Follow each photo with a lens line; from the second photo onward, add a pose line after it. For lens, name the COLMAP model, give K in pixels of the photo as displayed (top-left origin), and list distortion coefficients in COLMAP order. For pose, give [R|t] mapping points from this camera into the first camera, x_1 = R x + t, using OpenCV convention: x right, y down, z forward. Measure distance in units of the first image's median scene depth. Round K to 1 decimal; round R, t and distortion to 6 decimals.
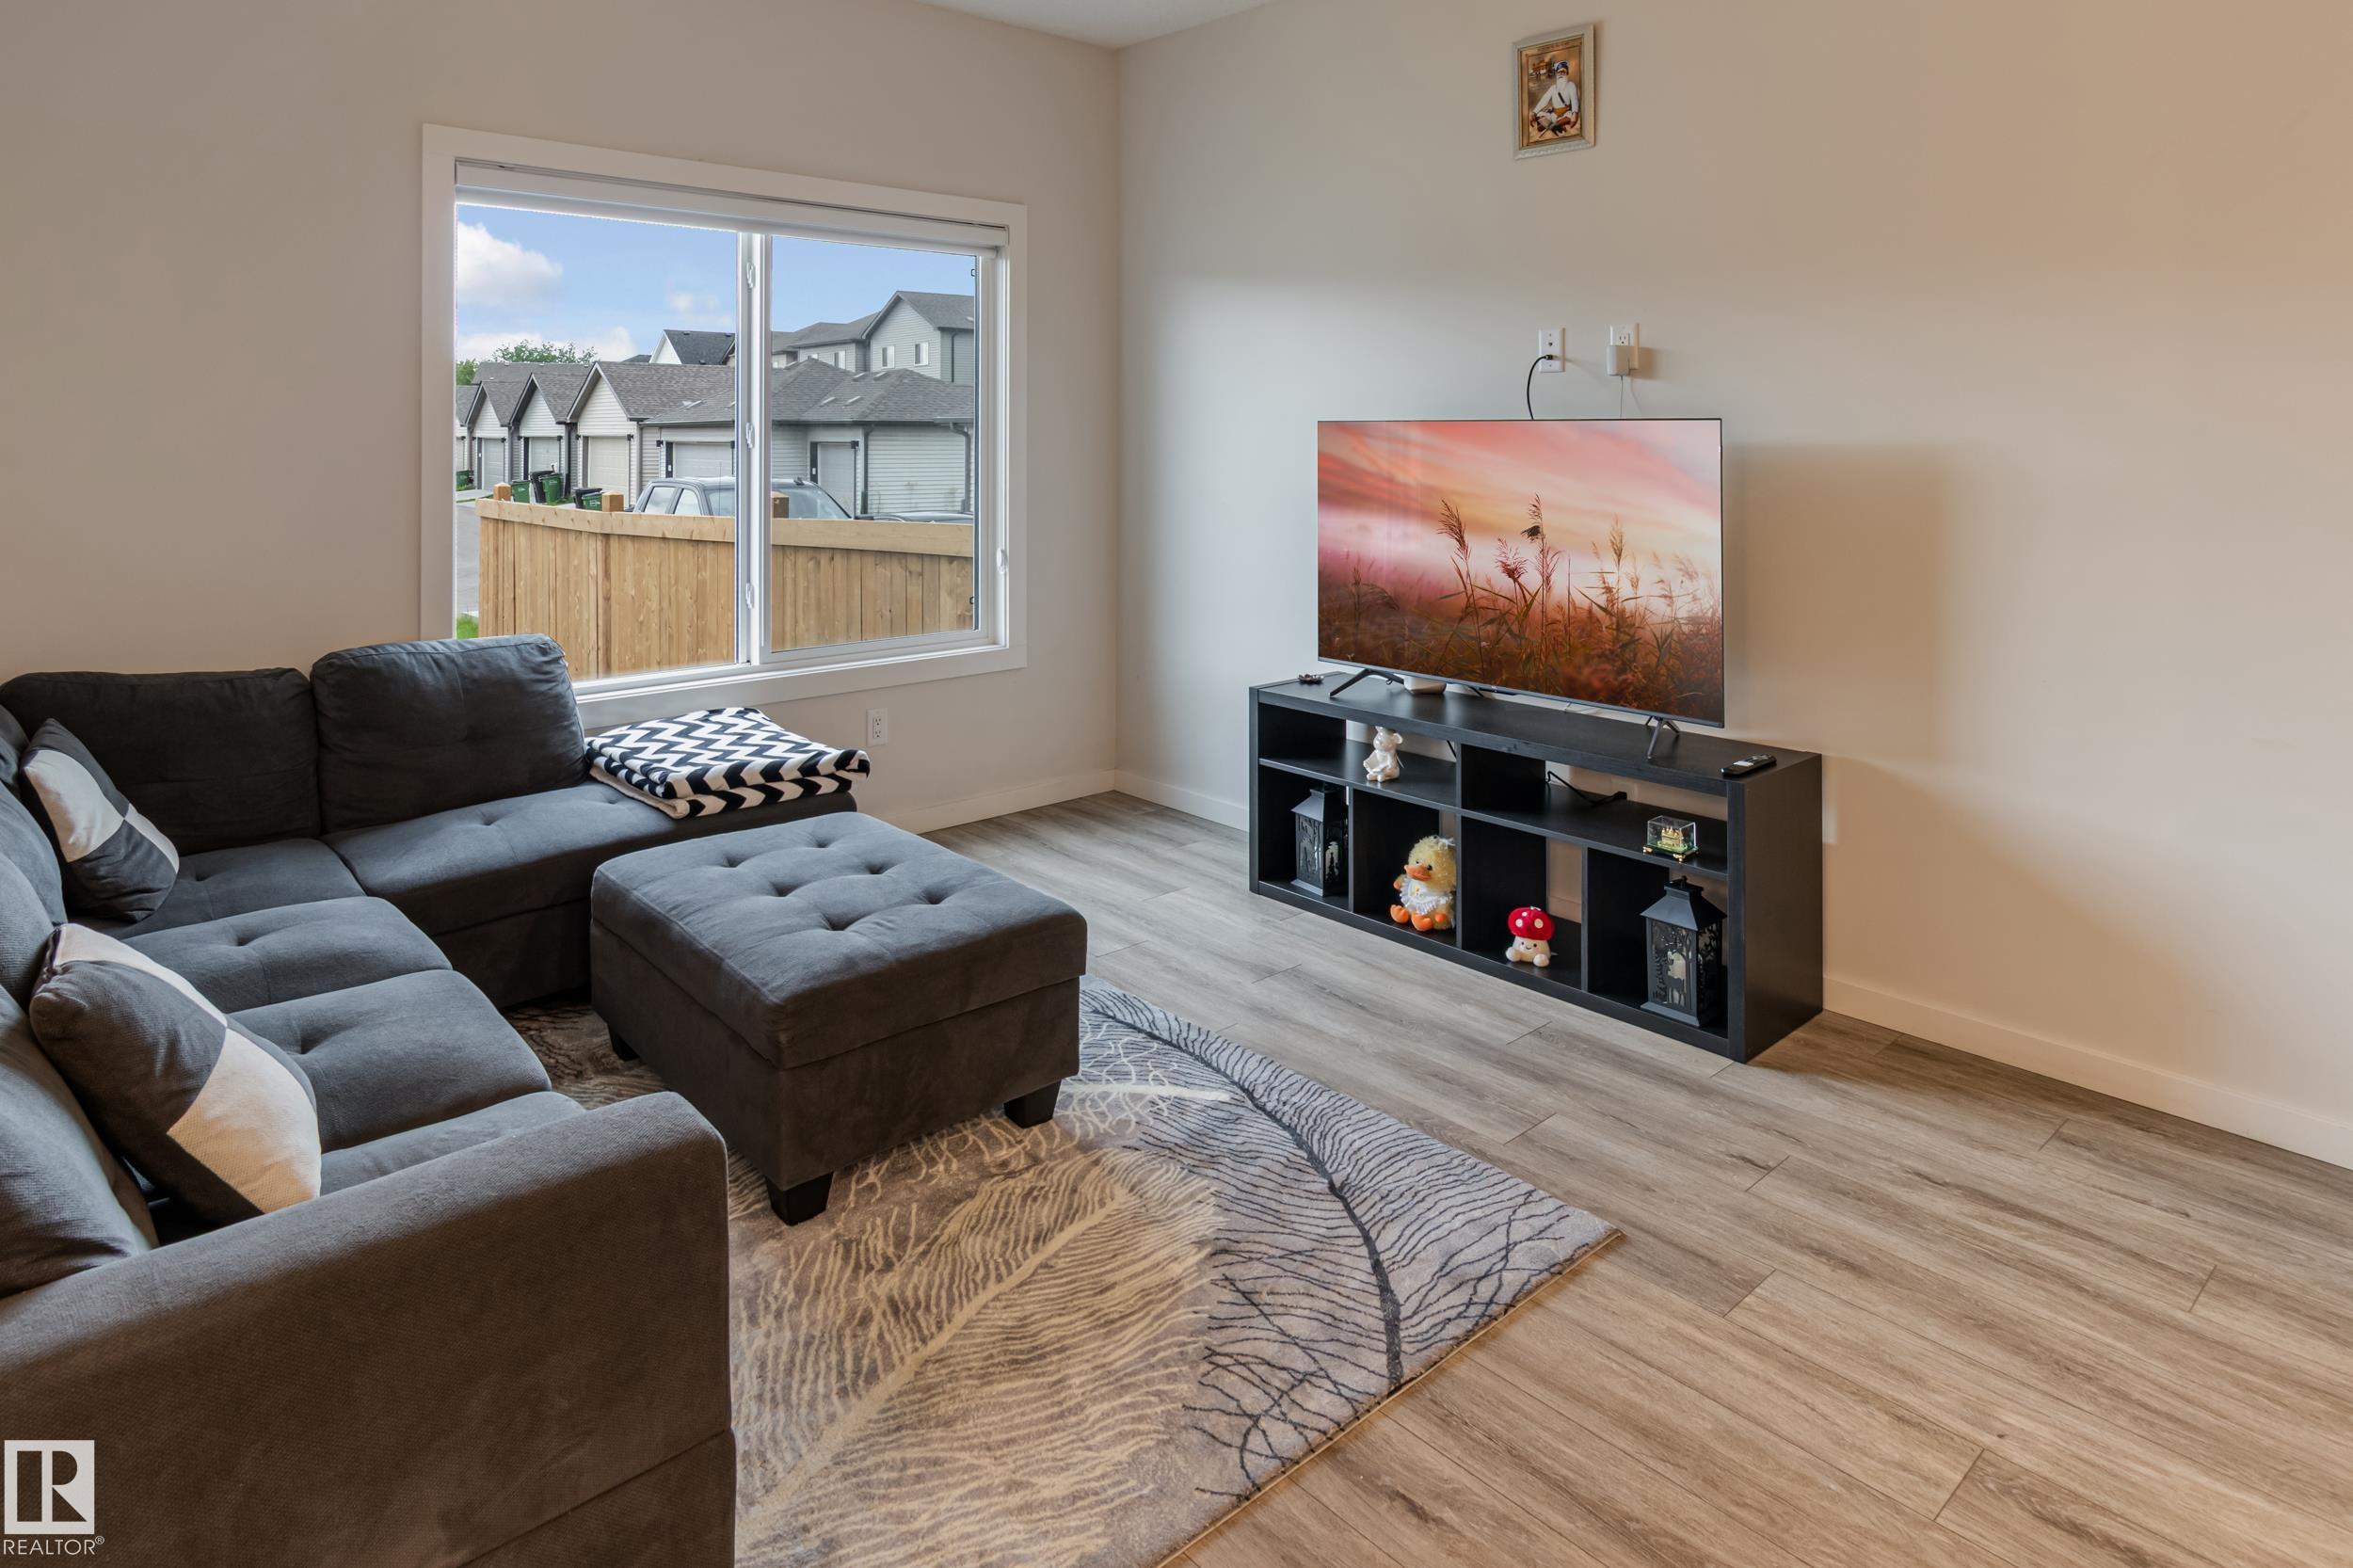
lens RADIAL K [[1379.3, 0, 1176.5], [0, 1379.3, 784.0], [0, 0, 1]] dist [0.001004, 0.000467]
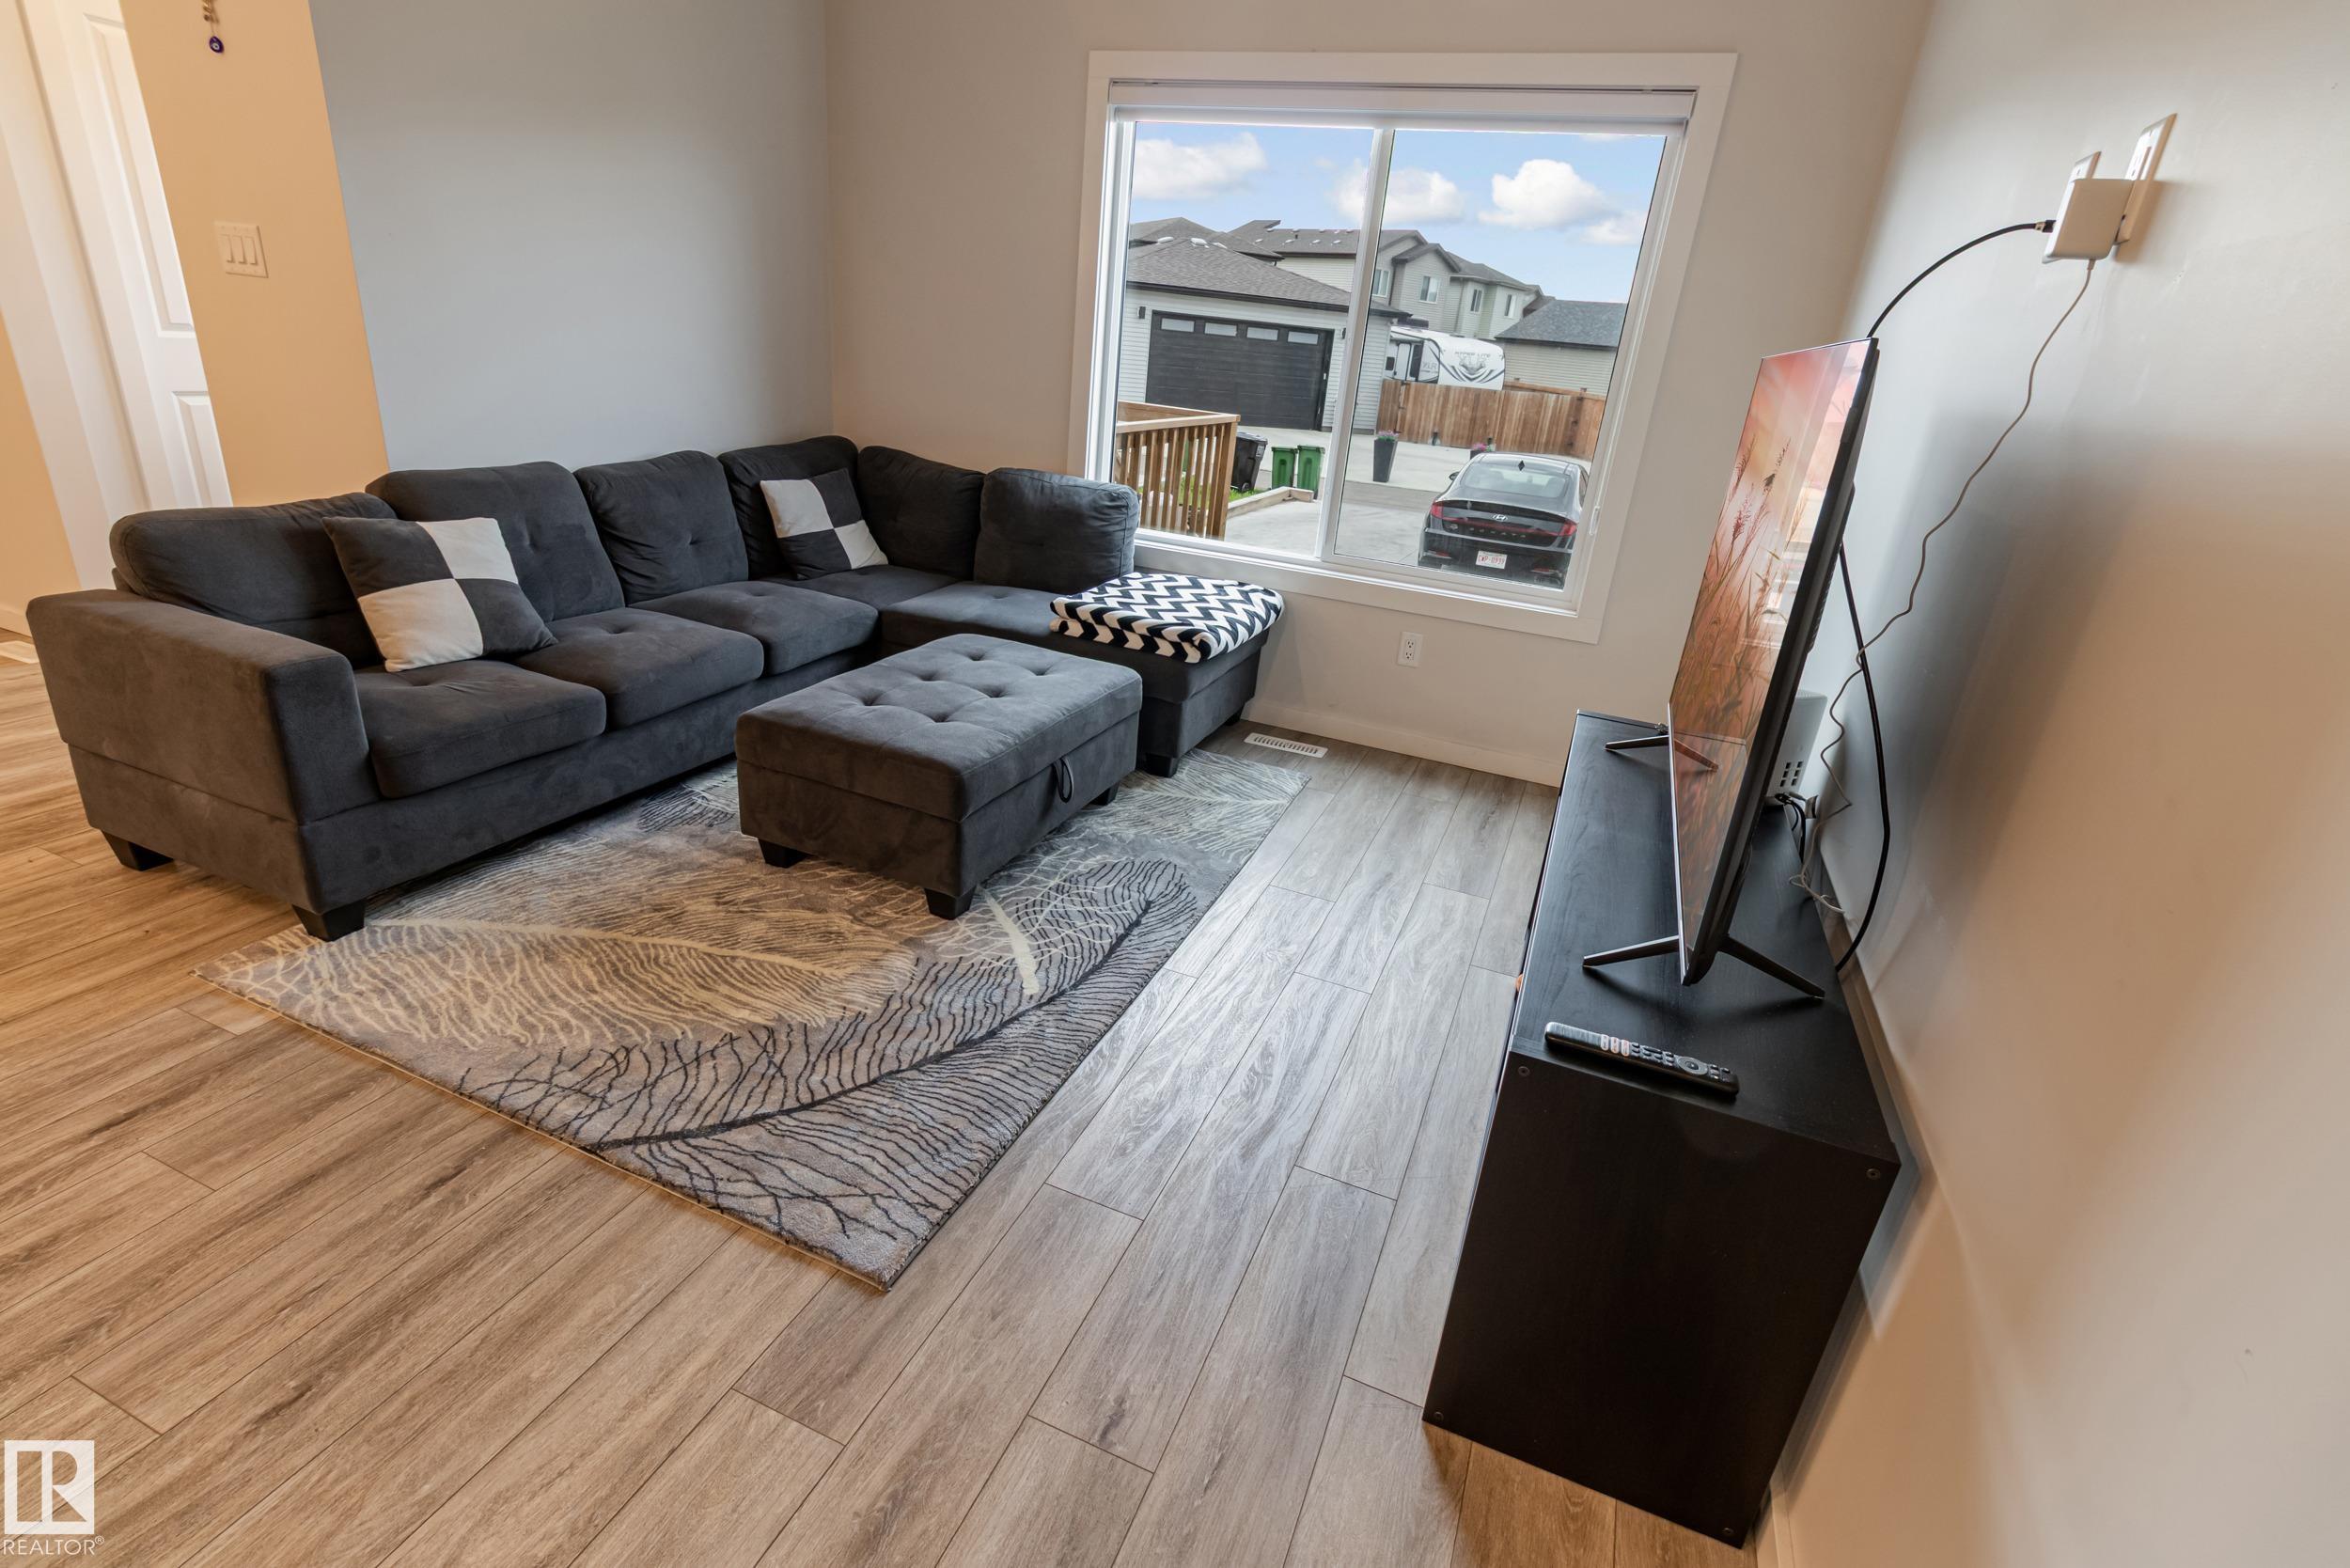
lens RADIAL K [[1098.2, 0, 1154.3], [0, 1098.2, 770.1], [0, 0, 1]] dist [-0.000561, -0.000072]
pose [[0.412308, 0.377467, -0.829169, 0.892170], [-0.312060, 0.913587, 0.260723, -0.228718], [0.855933, 0.151253, 0.494471, 0.782991]]
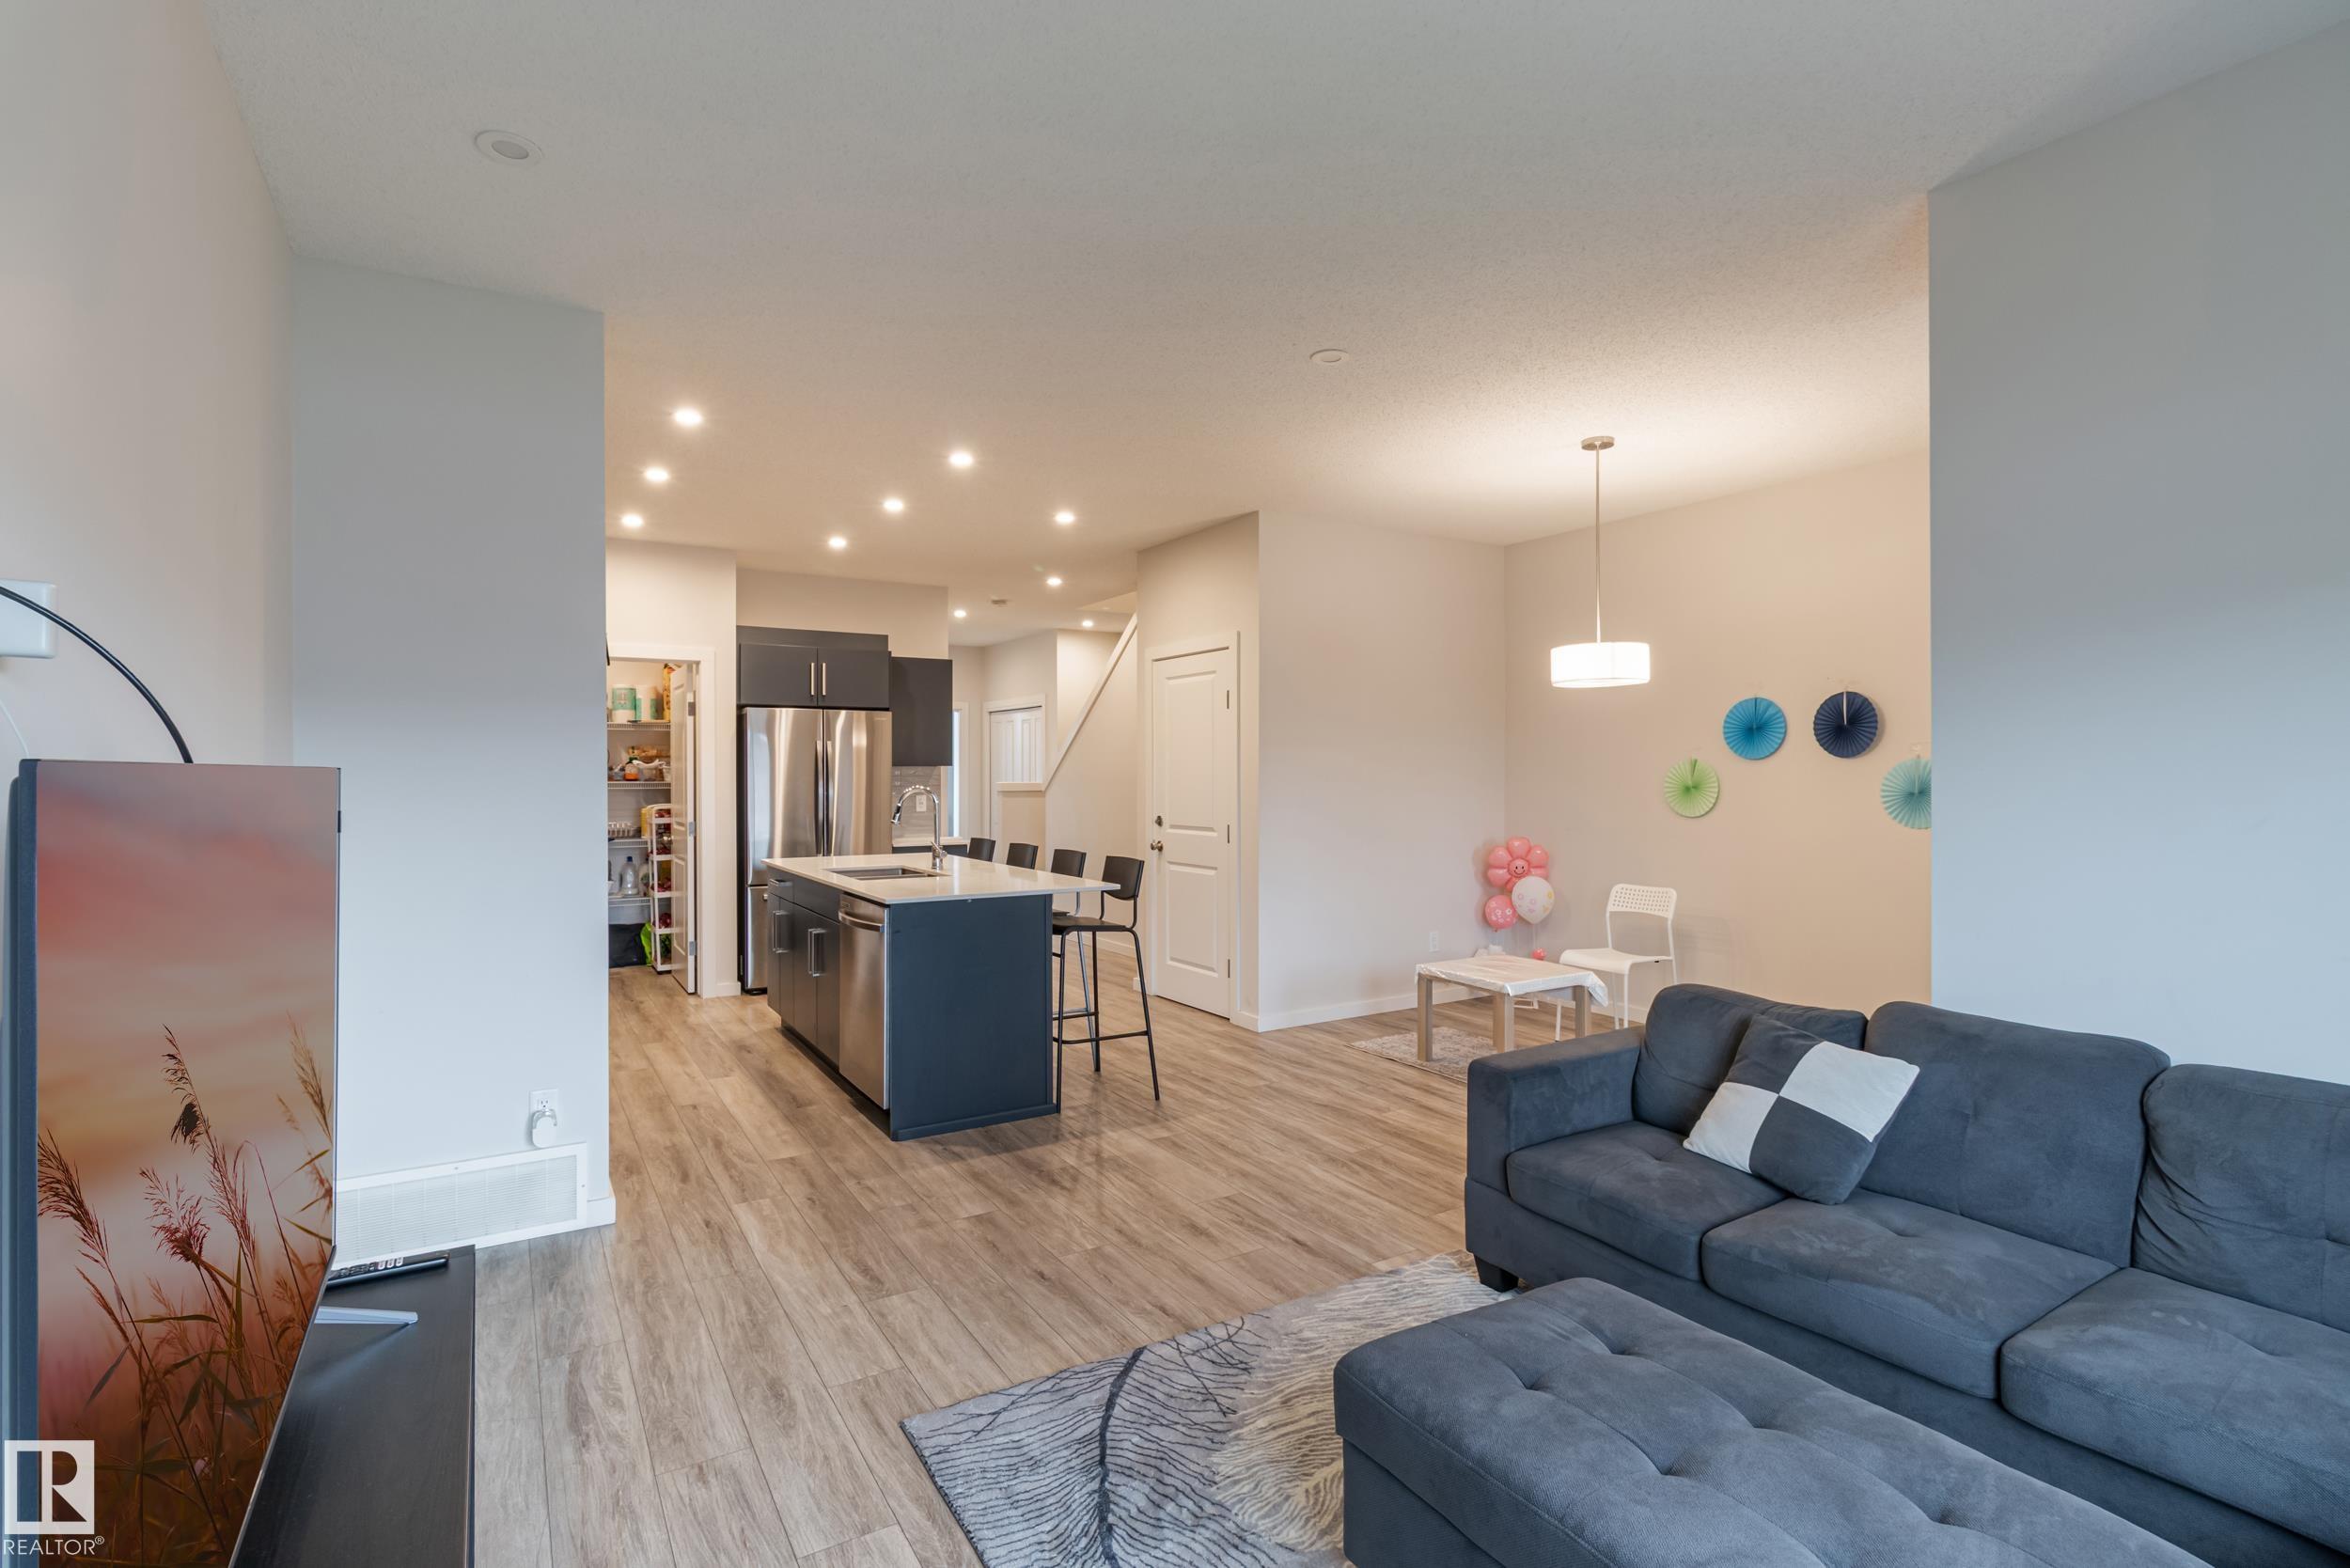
lens RADIAL K [[1098.2, 0, 1154.3], [0, 1098.2, 770.1], [0, 0, 1]] dist [-0.000561, -0.000072]
pose [[-0.981229, 0.003935, 0.192807, -0.105562], [0.051515, 0.968808, 0.242400, -0.514687], [-0.185839, 0.247782, -0.950825, 1.847077]]
